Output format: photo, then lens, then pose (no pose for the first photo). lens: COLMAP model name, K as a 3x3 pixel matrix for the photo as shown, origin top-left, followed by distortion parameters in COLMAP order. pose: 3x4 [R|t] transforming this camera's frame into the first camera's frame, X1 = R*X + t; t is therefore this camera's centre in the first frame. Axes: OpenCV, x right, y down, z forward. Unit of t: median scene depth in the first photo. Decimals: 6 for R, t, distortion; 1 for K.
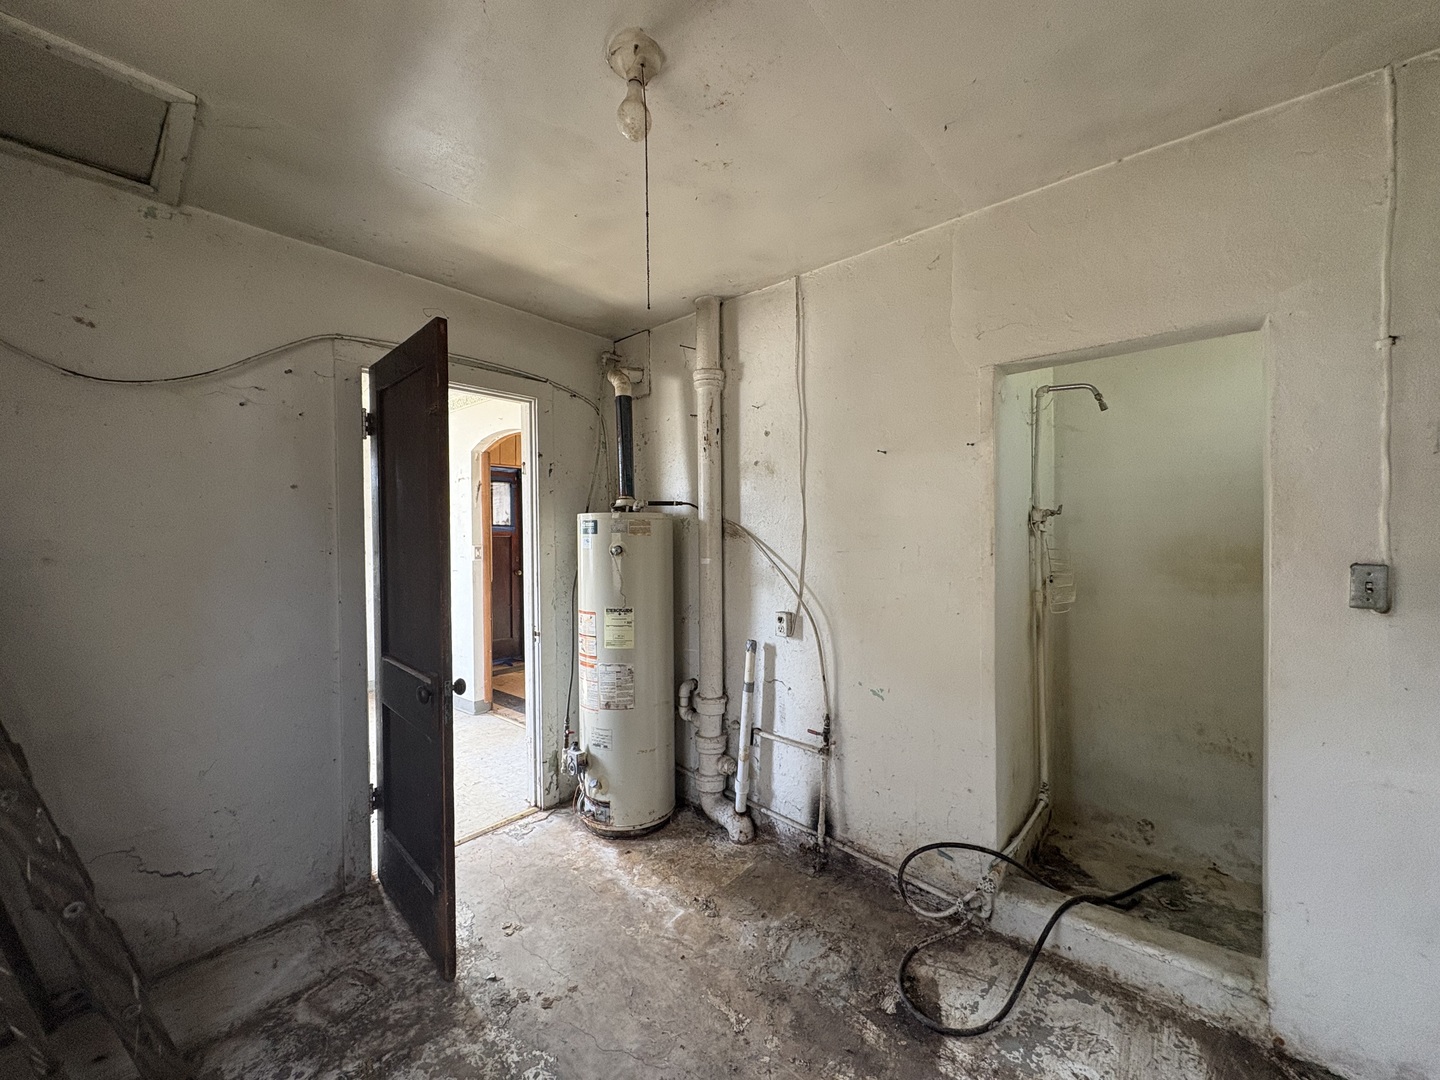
lens RADIAL K [[582.5, 0, 720.0], [0, 582.5, 540.0], [0, 0, 1]] dist [0.008363, -0.000016]
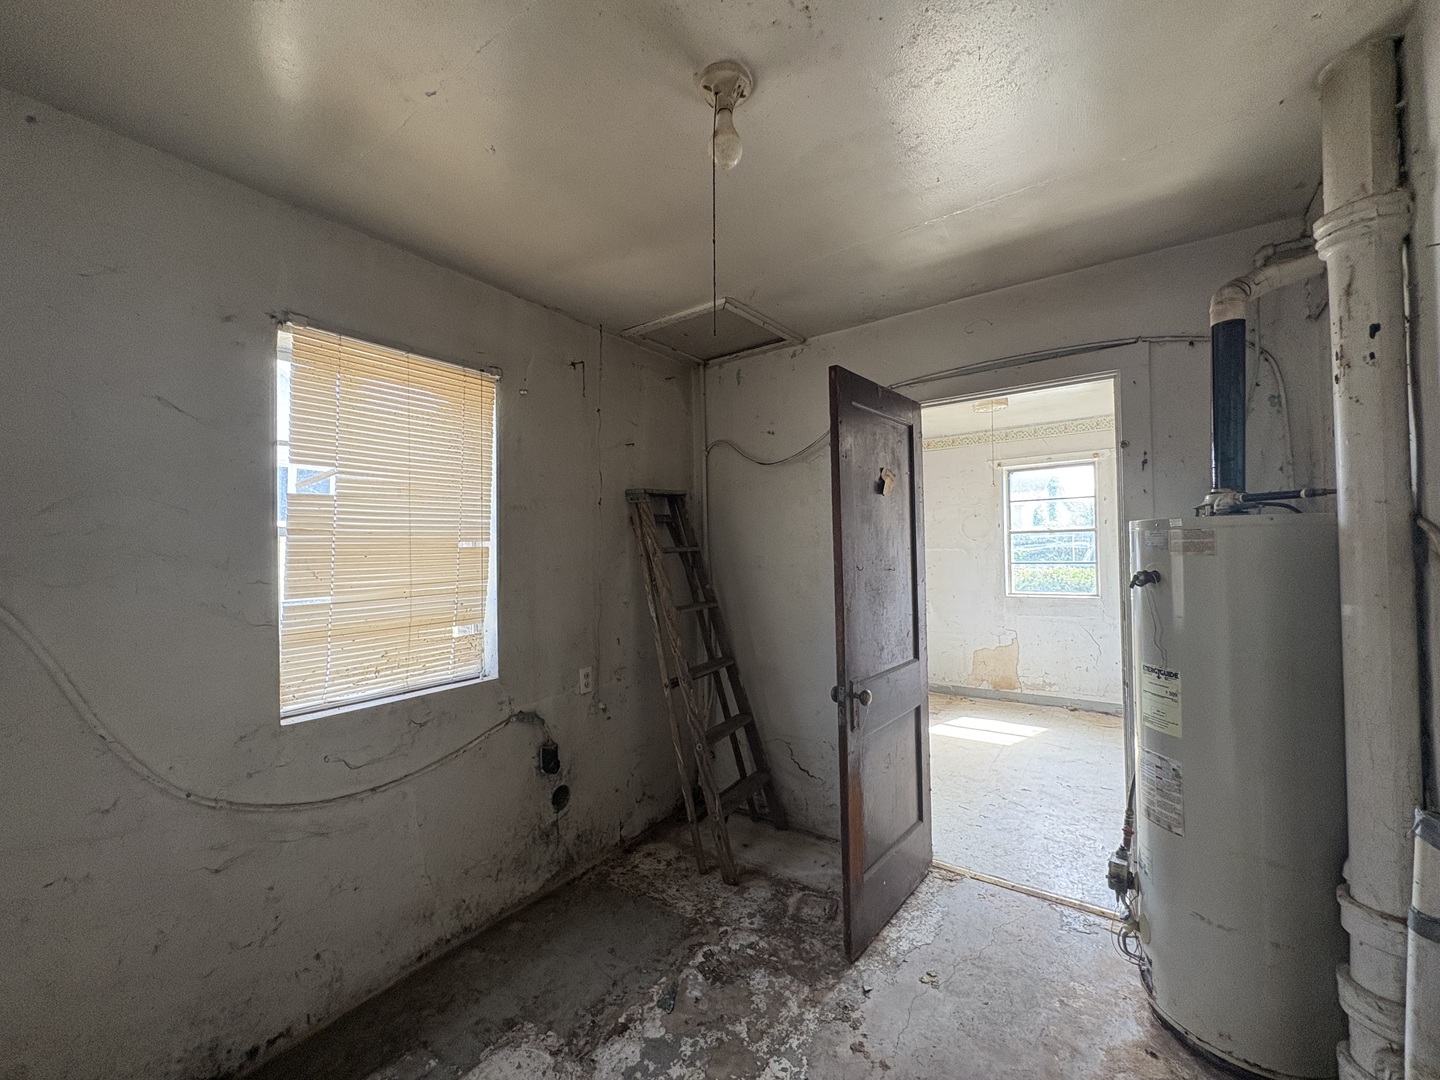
lens RADIAL K [[582.5, 0, 720.0], [0, 582.5, 540.0], [0, 0, 1]] dist [0.008363, -0.000016]
pose [[0.084712, -0.011054, -0.996344, 0.651552], [0.006025, 0.999926, -0.010581, -0.030336], [0.996387, -0.005107, 0.084772, 0.699986]]
